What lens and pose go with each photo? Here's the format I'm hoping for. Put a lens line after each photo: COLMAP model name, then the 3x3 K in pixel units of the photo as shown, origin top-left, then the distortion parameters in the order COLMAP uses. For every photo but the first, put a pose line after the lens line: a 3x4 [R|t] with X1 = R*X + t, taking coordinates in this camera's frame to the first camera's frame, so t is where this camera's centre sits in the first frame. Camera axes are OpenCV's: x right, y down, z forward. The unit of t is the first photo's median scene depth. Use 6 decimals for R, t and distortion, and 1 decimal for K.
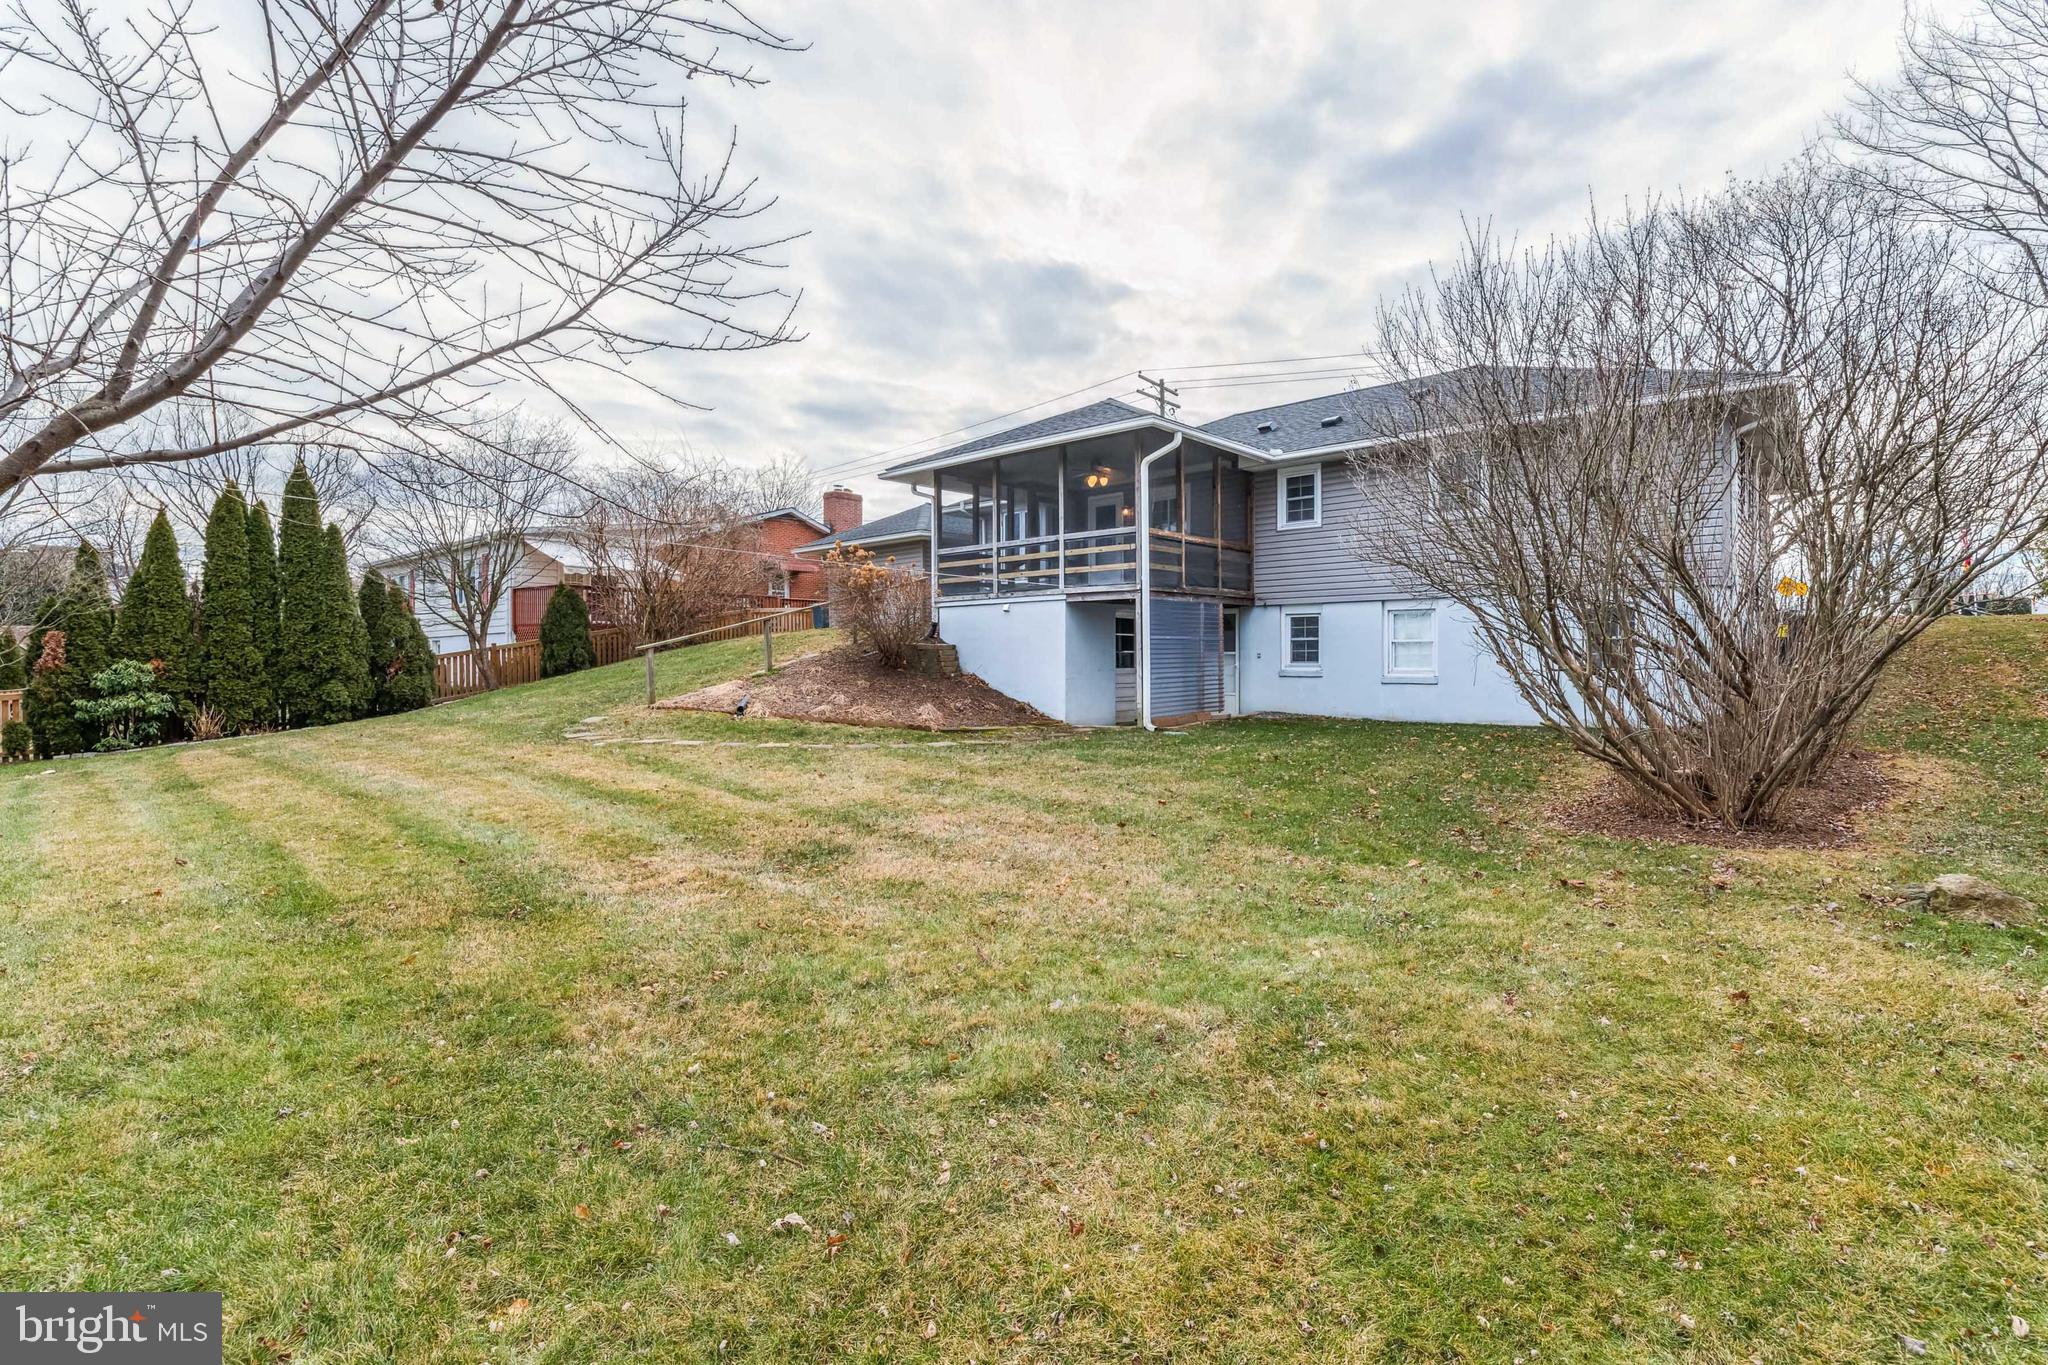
lens RADIAL K [[914.7, 0, 1028.0], [0, 914.7, 667.9], [0, 0, 1]] dist [0.001040, -0.001054]
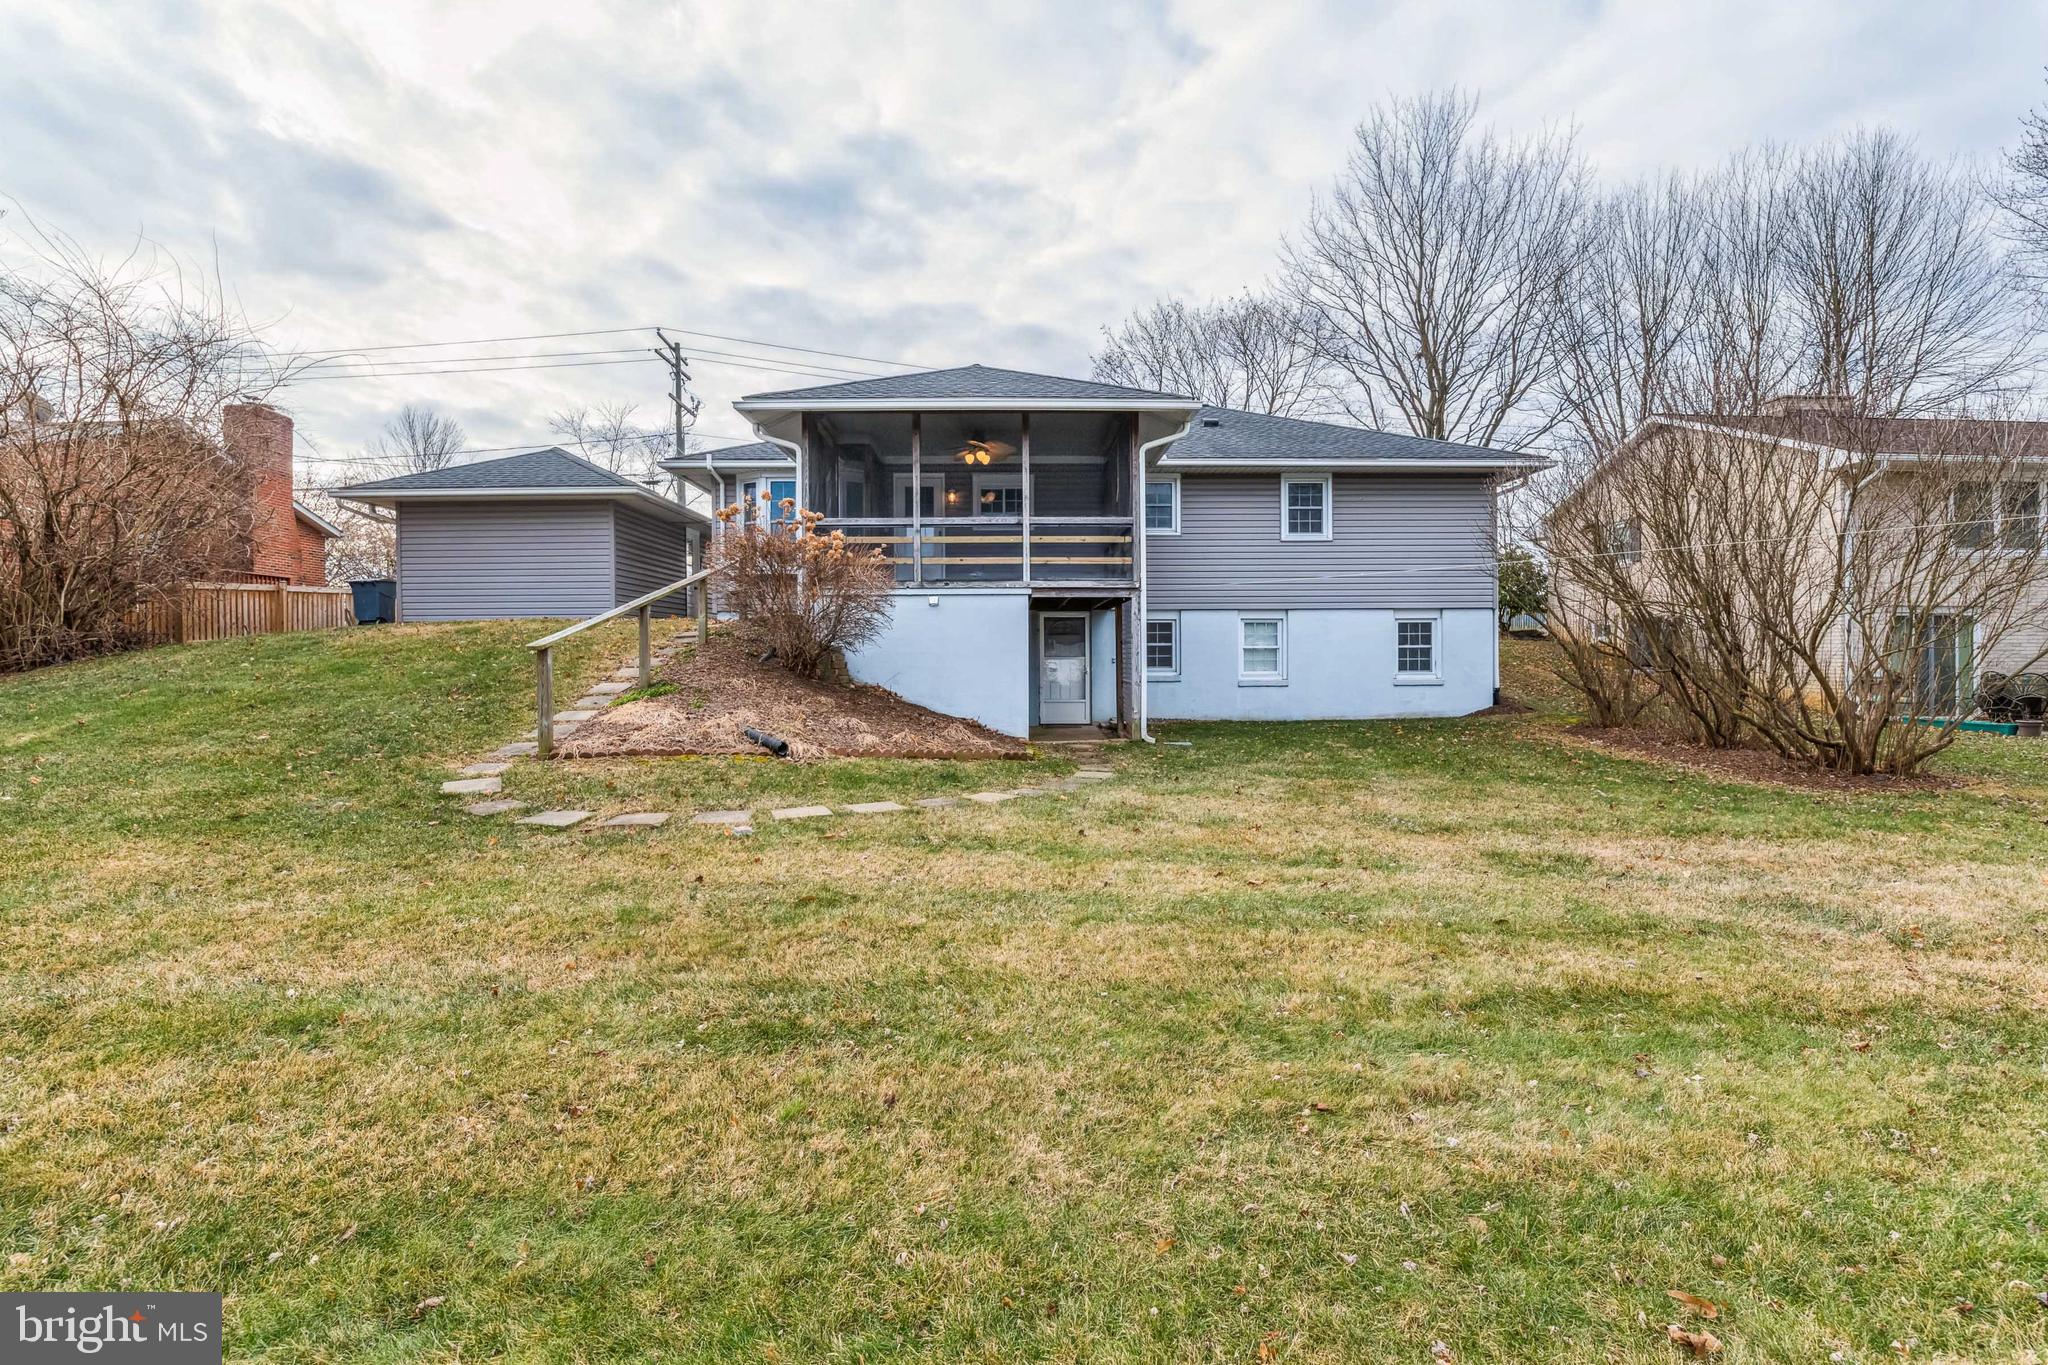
lens RADIAL K [[919.9, 0, 1023.8], [0, 919.9, 663.5], [0, 0, 1]] dist [-0.037919, 0.000065]
pose [[0.736157, 0.000168, 0.676810, -0.472427], [0.005935, 0.999960, -0.006704, -0.004287], [-0.676784, 0.008952, 0.736127, 0.330662]]
